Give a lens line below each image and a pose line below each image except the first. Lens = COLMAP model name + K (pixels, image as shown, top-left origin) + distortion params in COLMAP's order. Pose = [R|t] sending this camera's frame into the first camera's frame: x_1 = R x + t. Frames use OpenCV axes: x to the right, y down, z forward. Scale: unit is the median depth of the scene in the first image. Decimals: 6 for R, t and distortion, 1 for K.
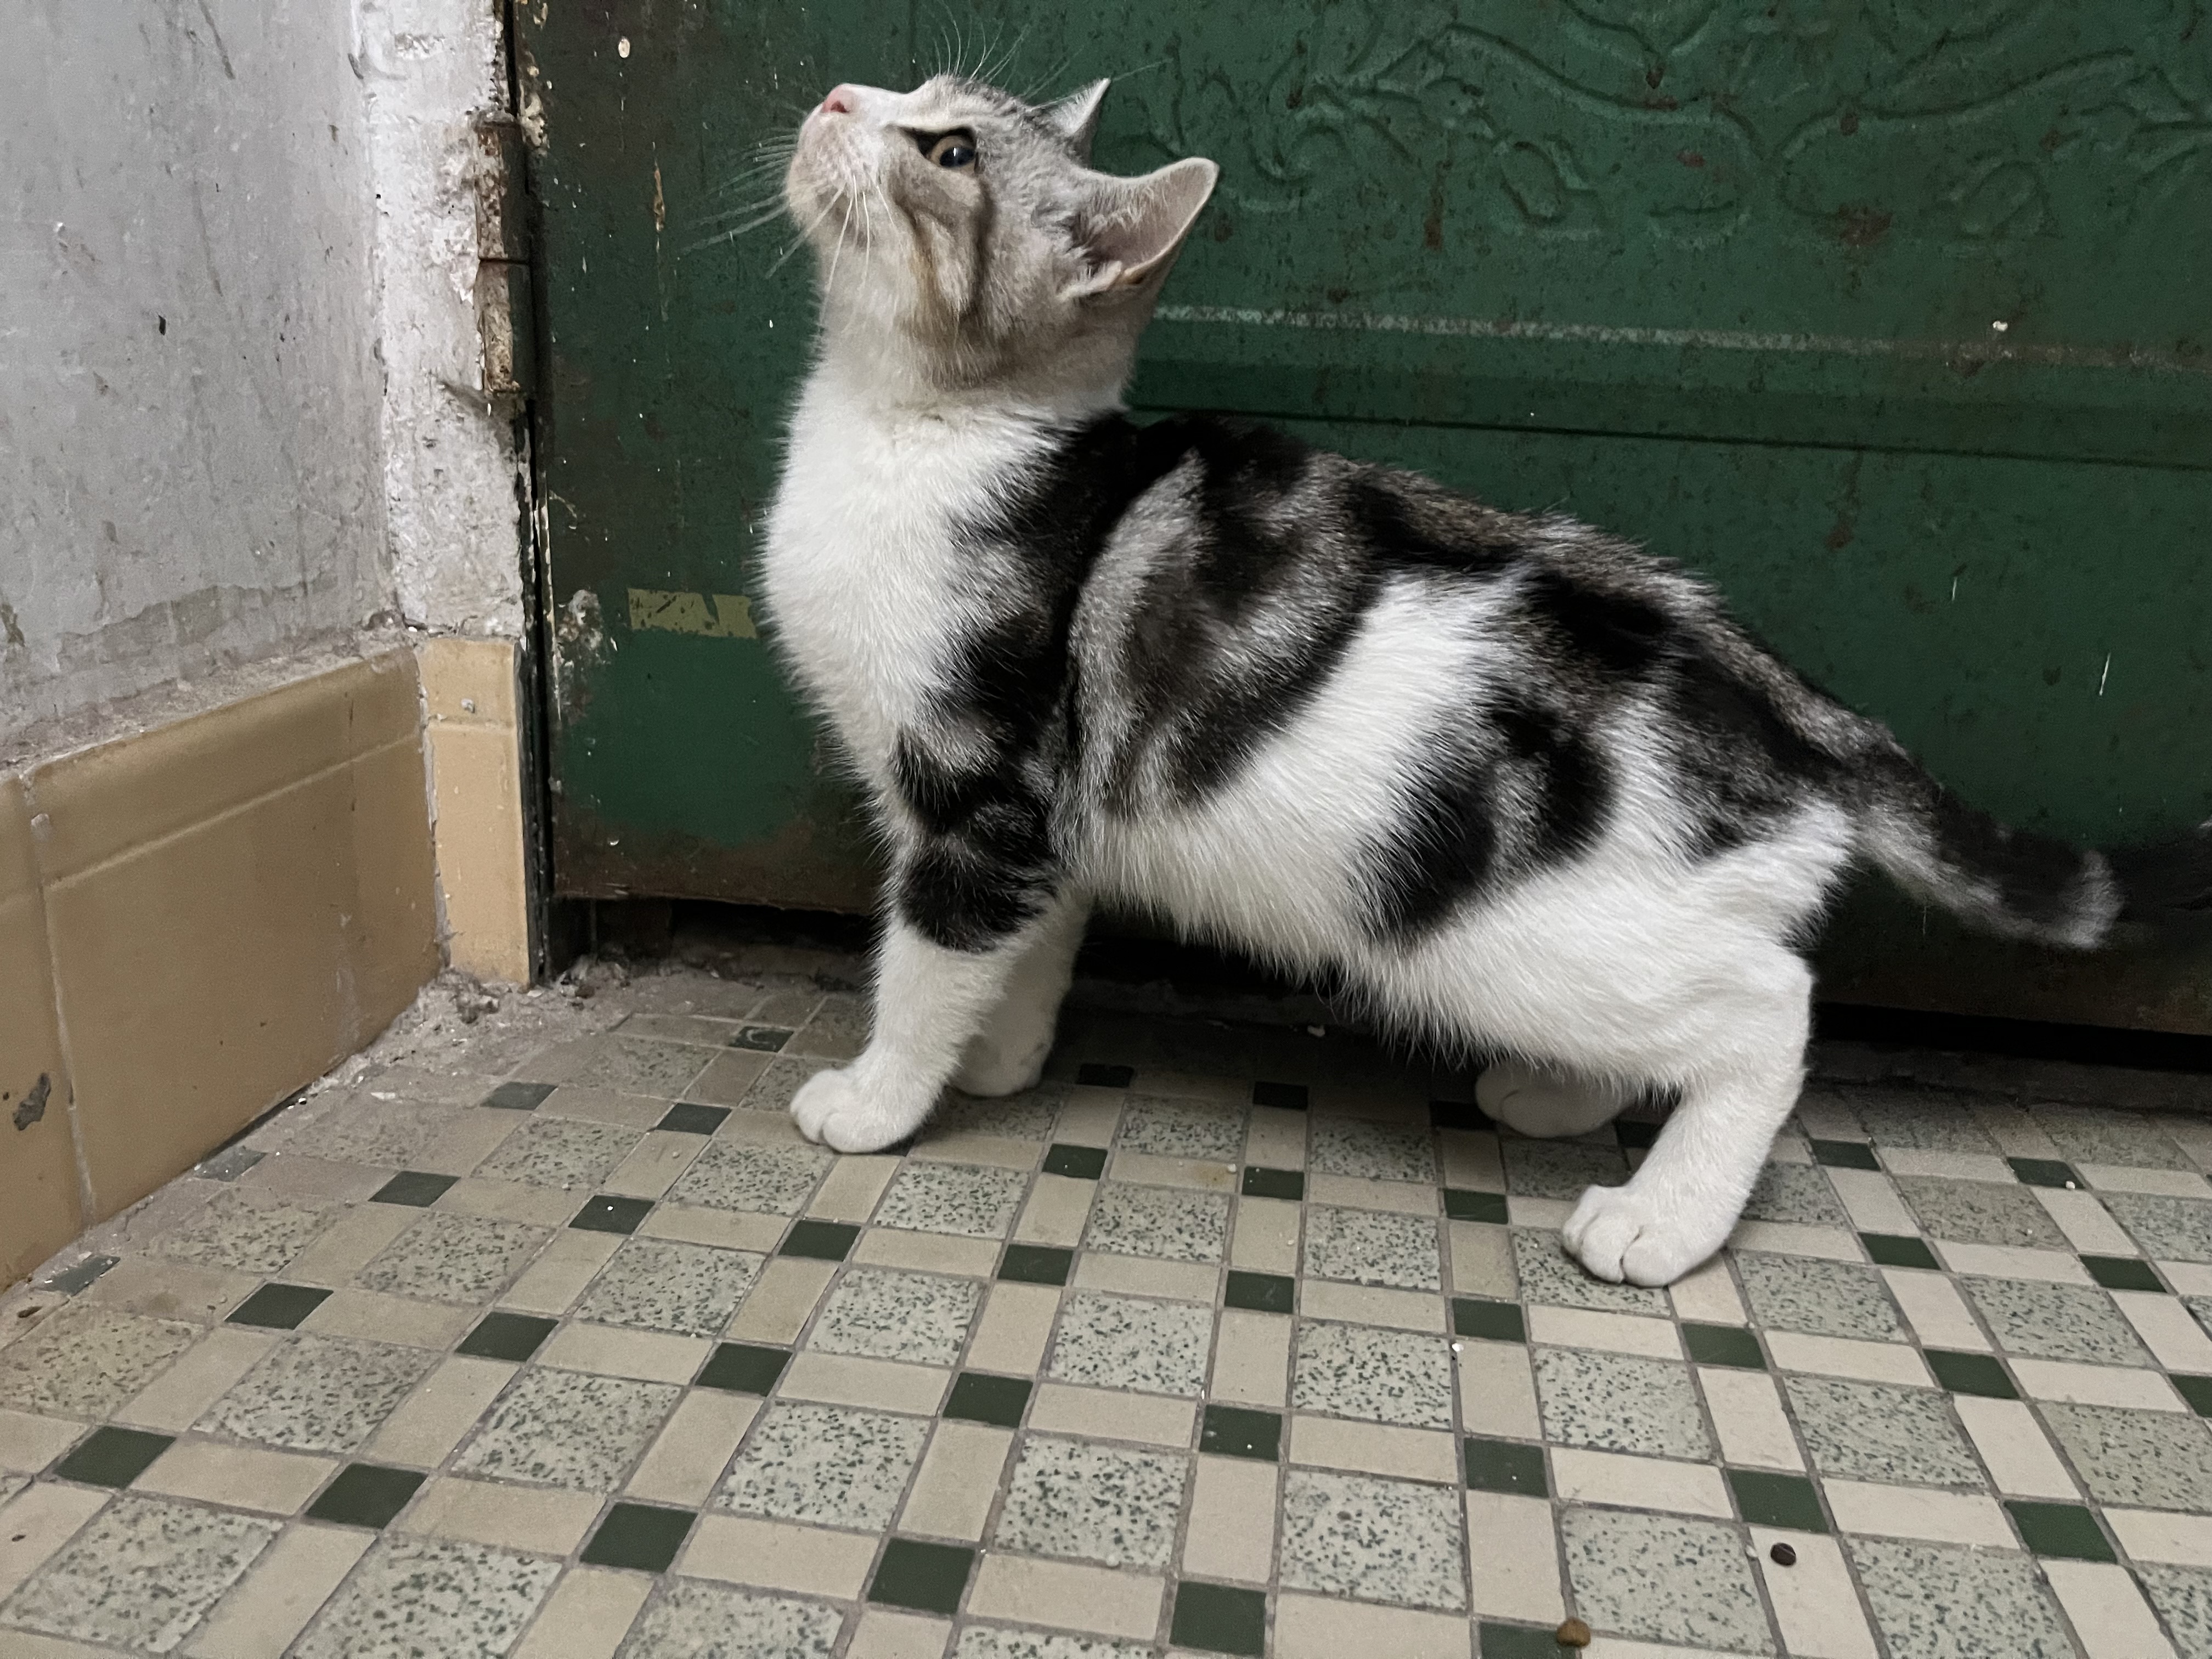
lens RADIAL K [[1702.0, 0, 1126.1], [0, 1702.0, 800.5], [0, 0, 1]] dist [0.042458, -0.070978]
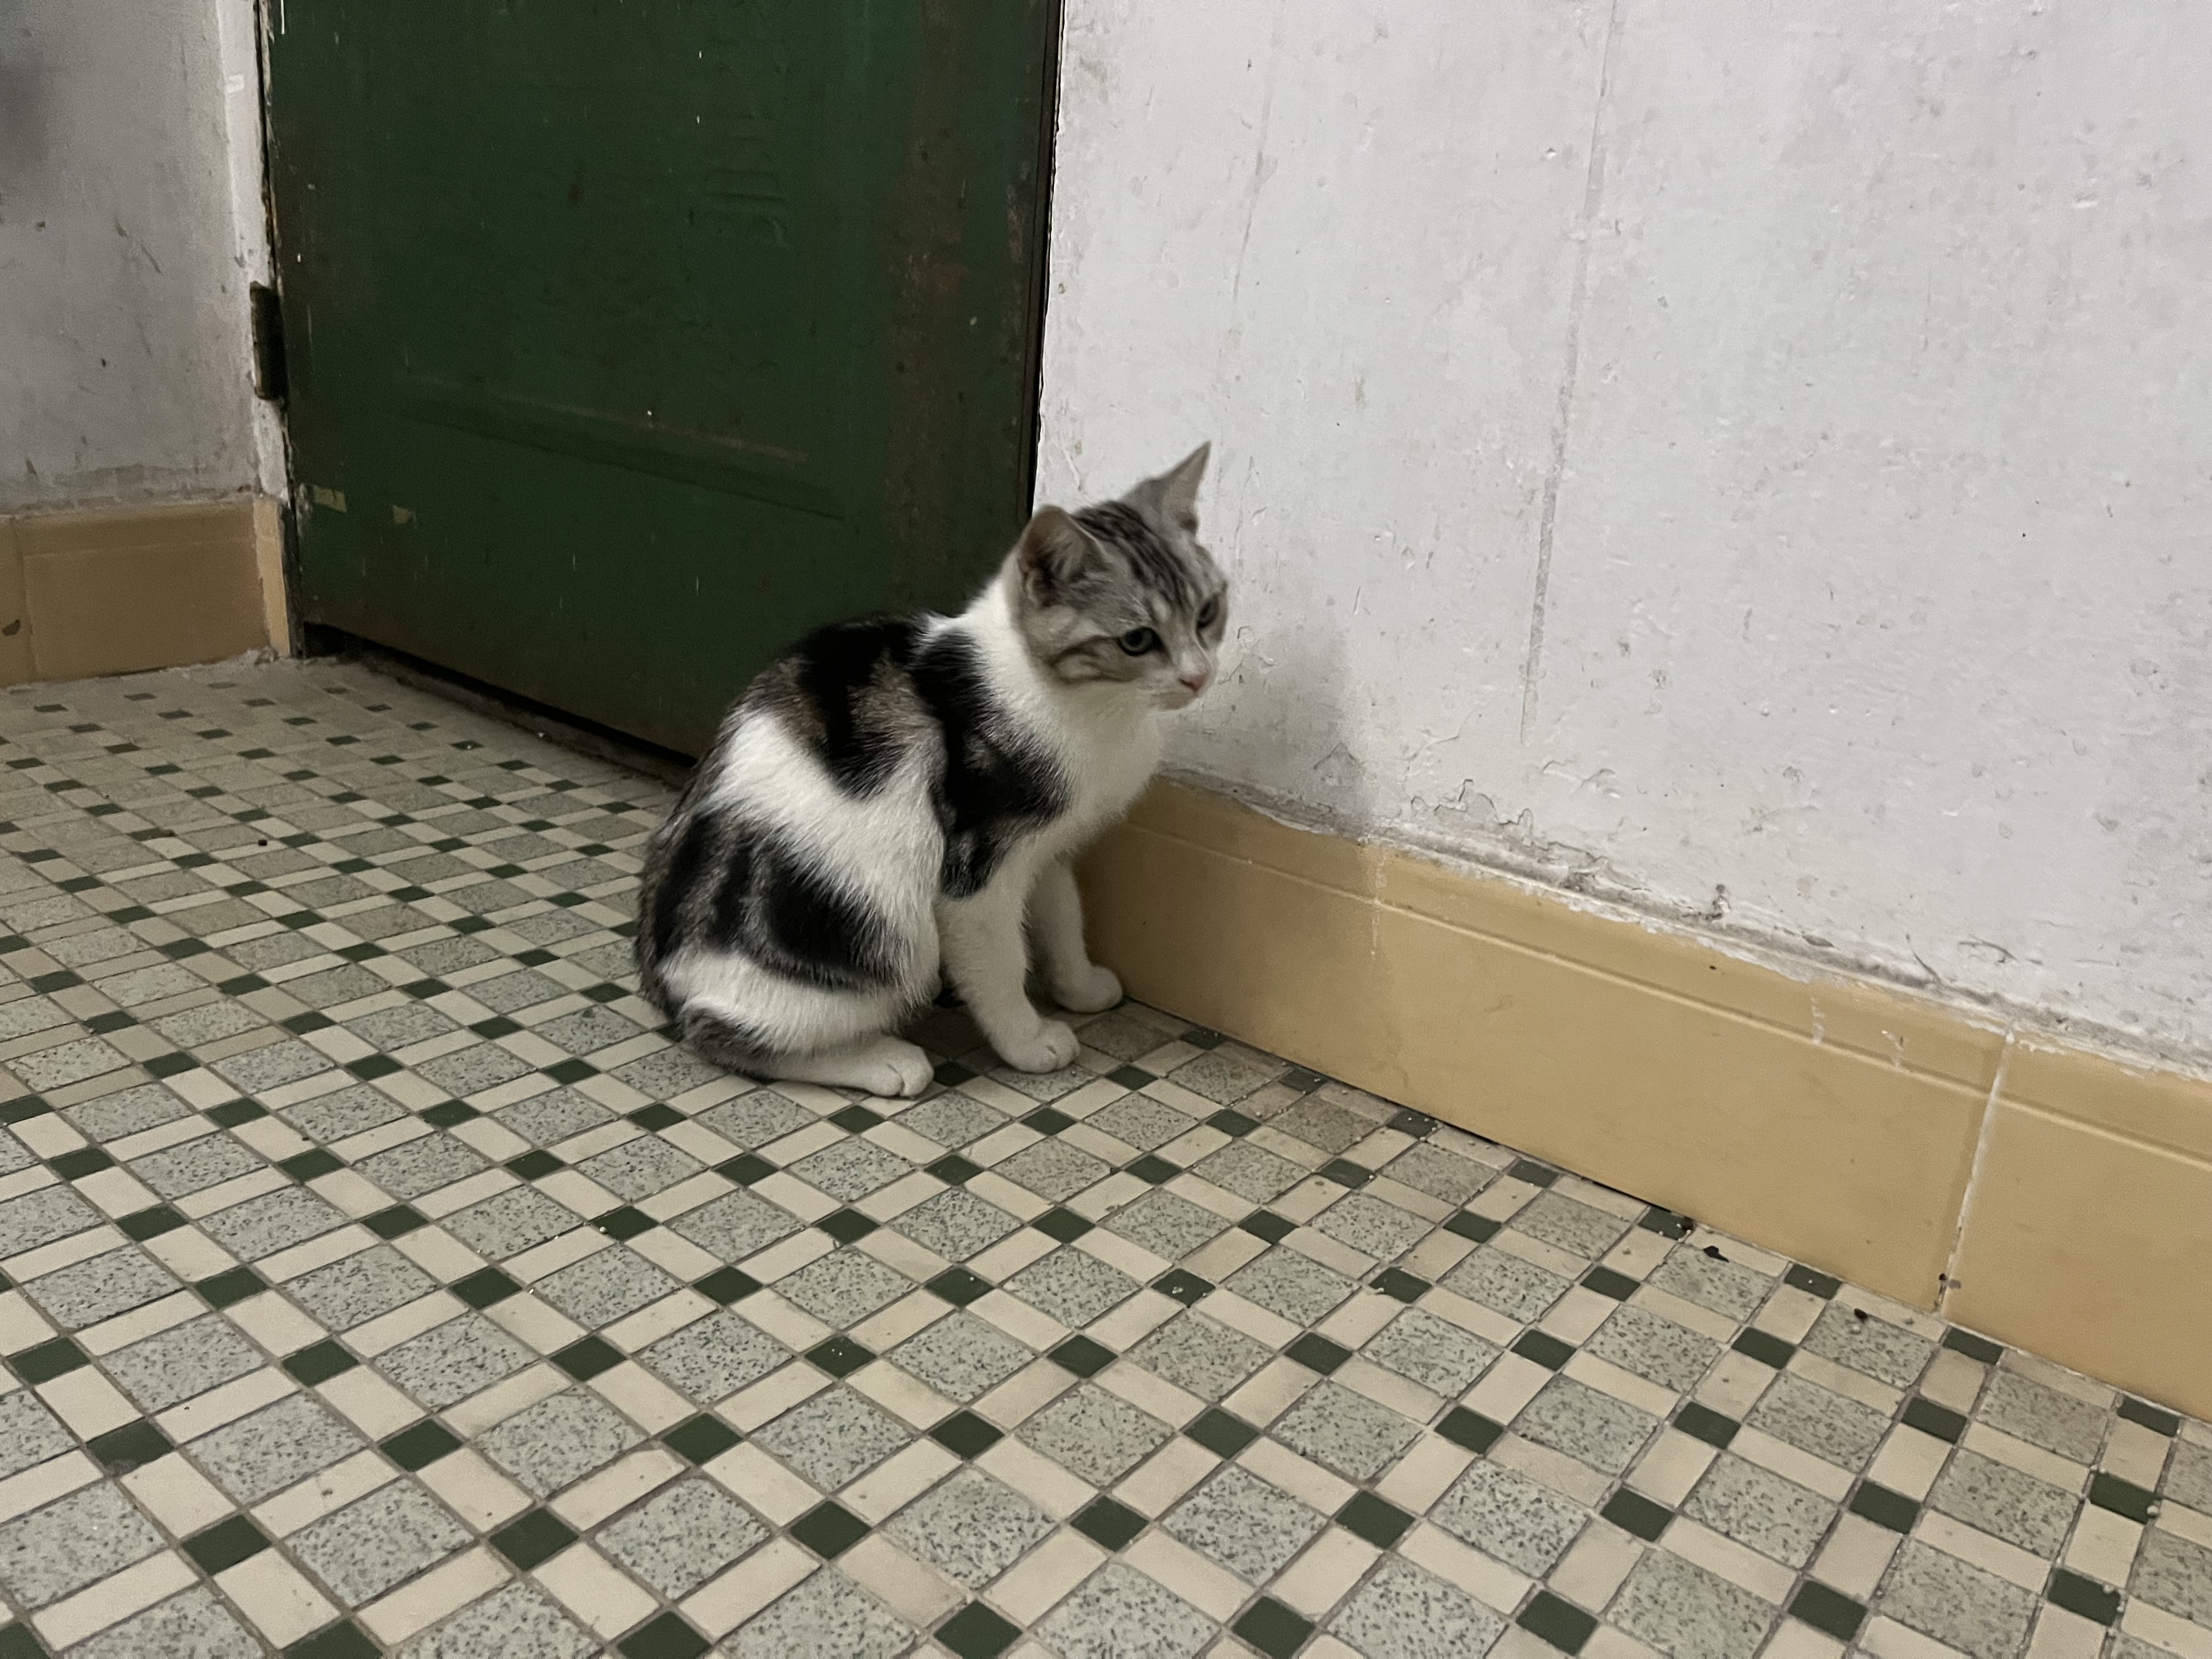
lens RADIAL K [[1702.0, 0, 1143.4], [0, 1702.0, 846.2], [0, 0, 1]] dist [0.042458, -0.070978]
pose [[0.862051, 0.187812, -0.470739, 2.298564], [-0.176752, 0.981899, 0.068070, -0.000494], [0.475003, 0.024525, 0.879642, -0.608787]]
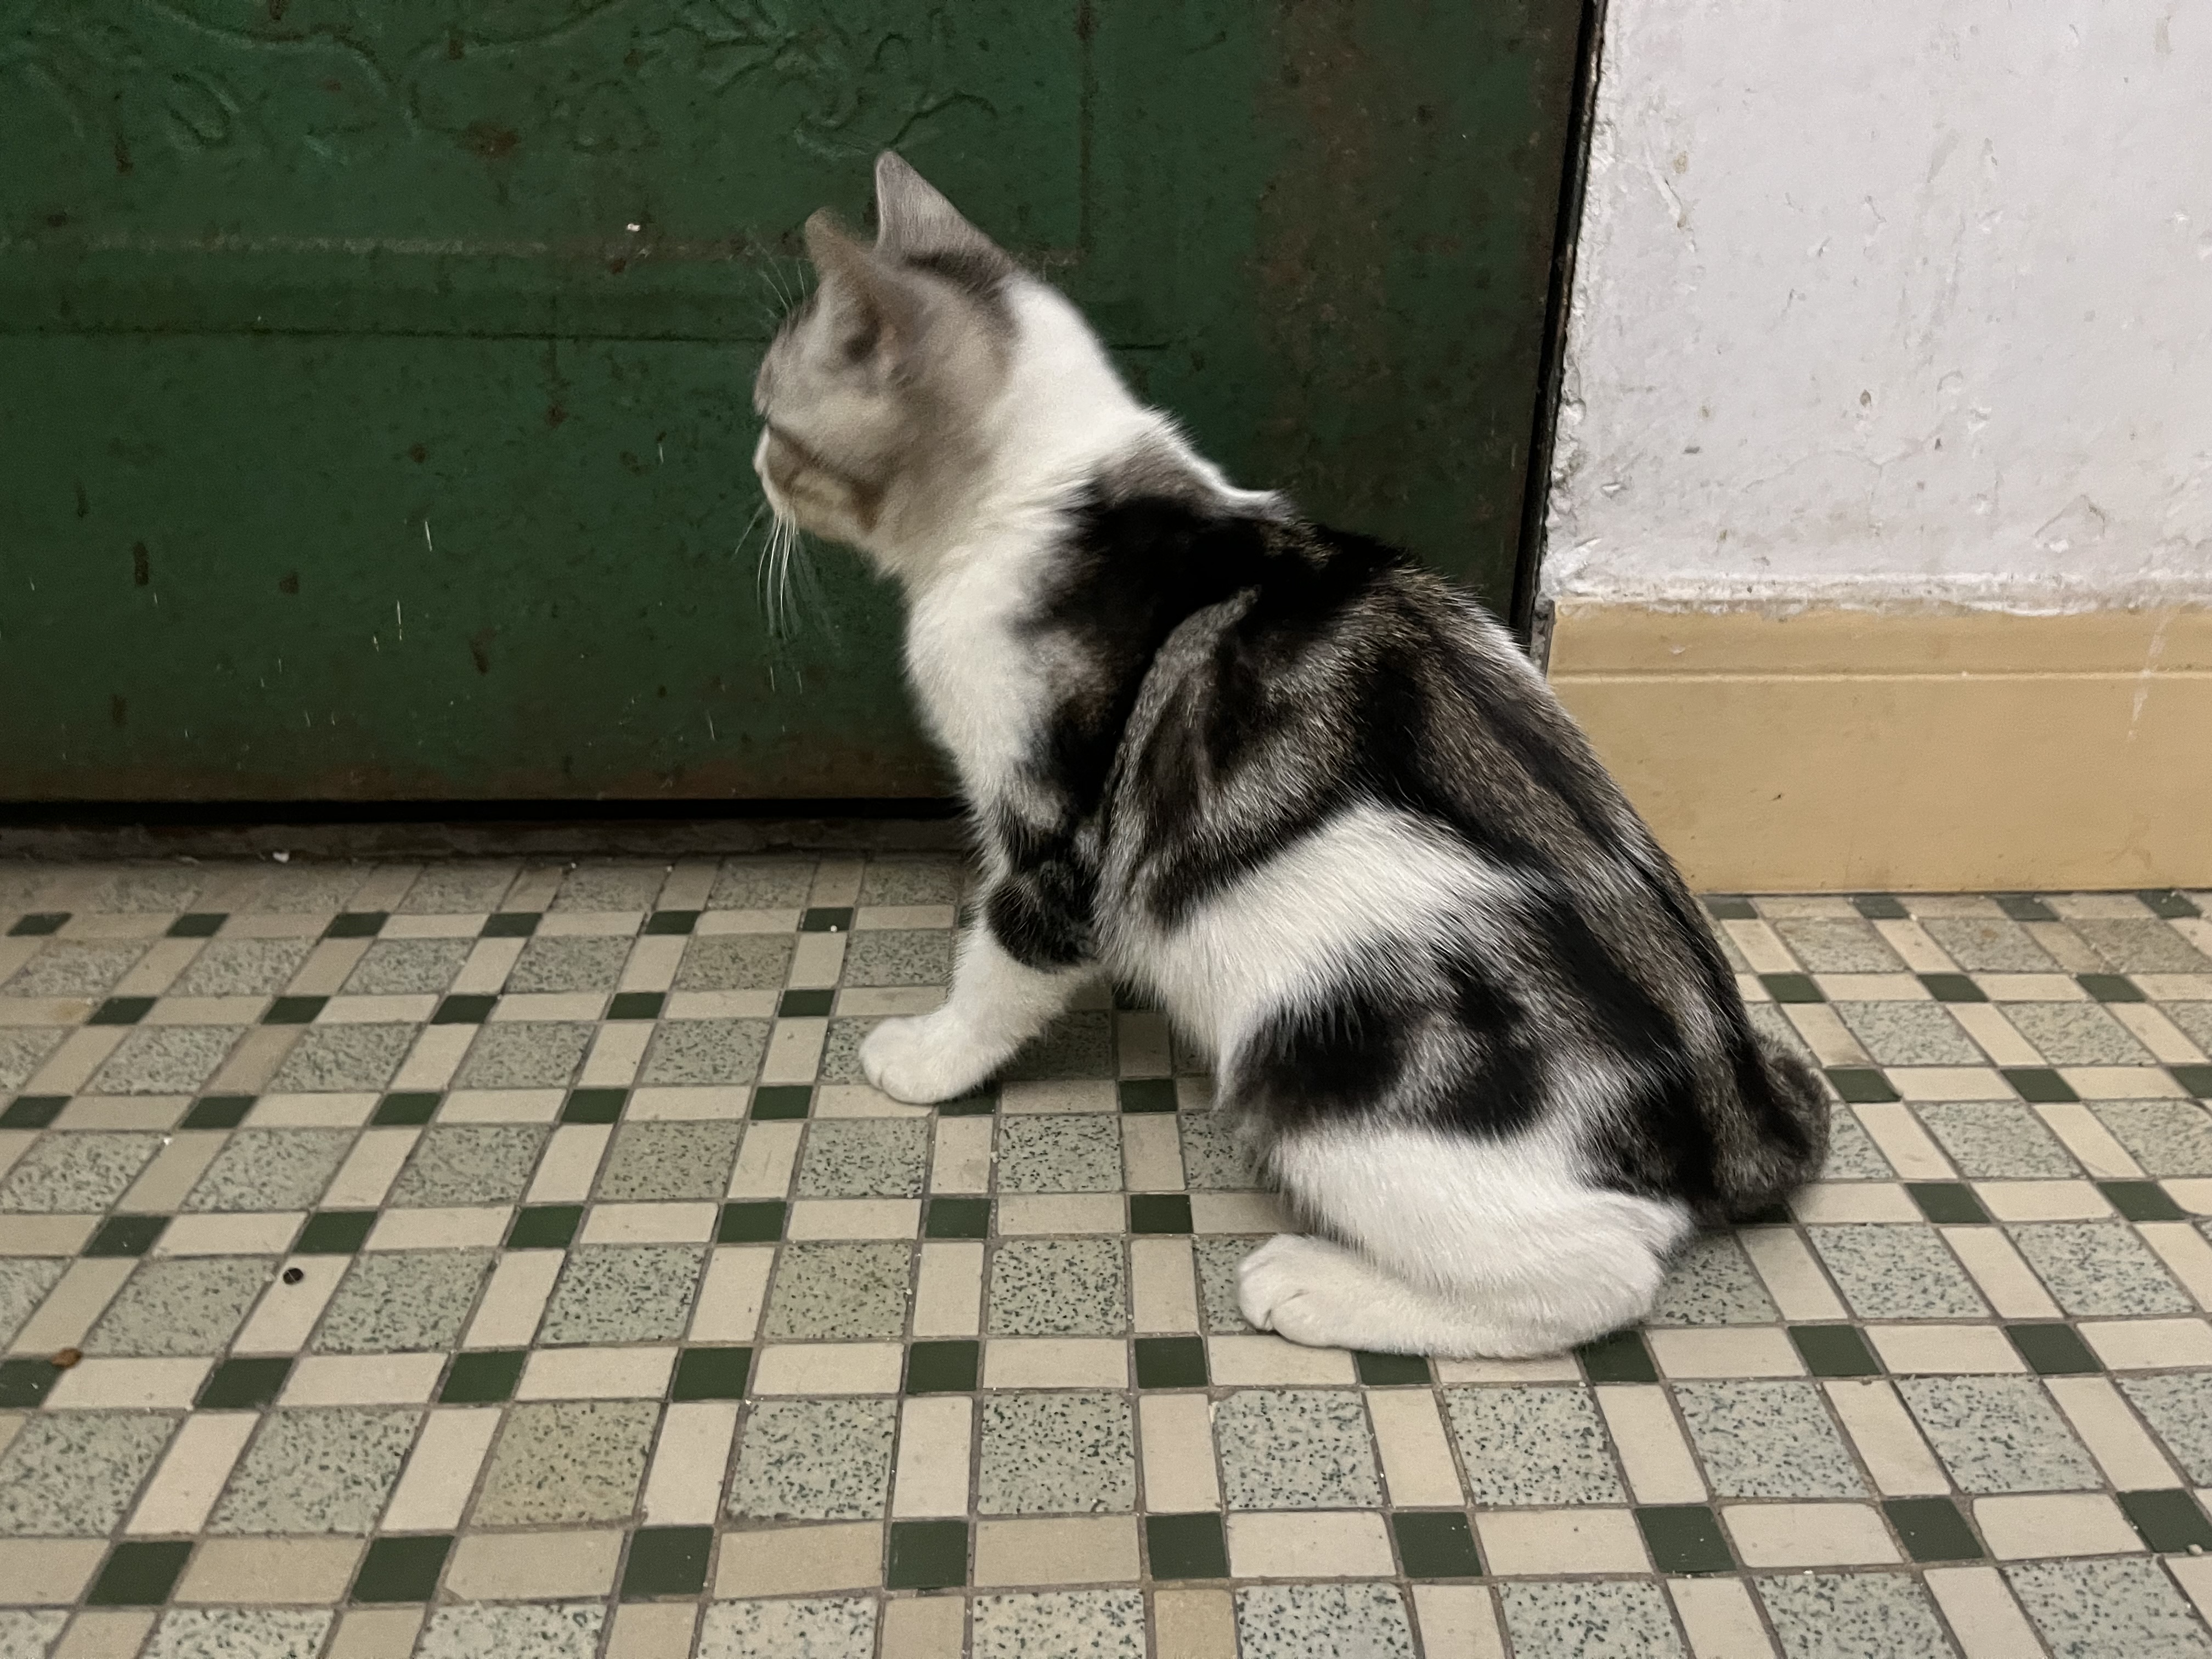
lens RADIAL K [[1702.0, 0, 1135.2], [0, 1702.0, 811.0], [0, 0, 1]] dist [0.042458, -0.070978]
pose [[0.983930, -0.104022, 0.145124, 0.679644], [0.075184, 0.978573, 0.191681, -0.093486], [-0.161953, -0.177690, 0.970669, -0.261148]]
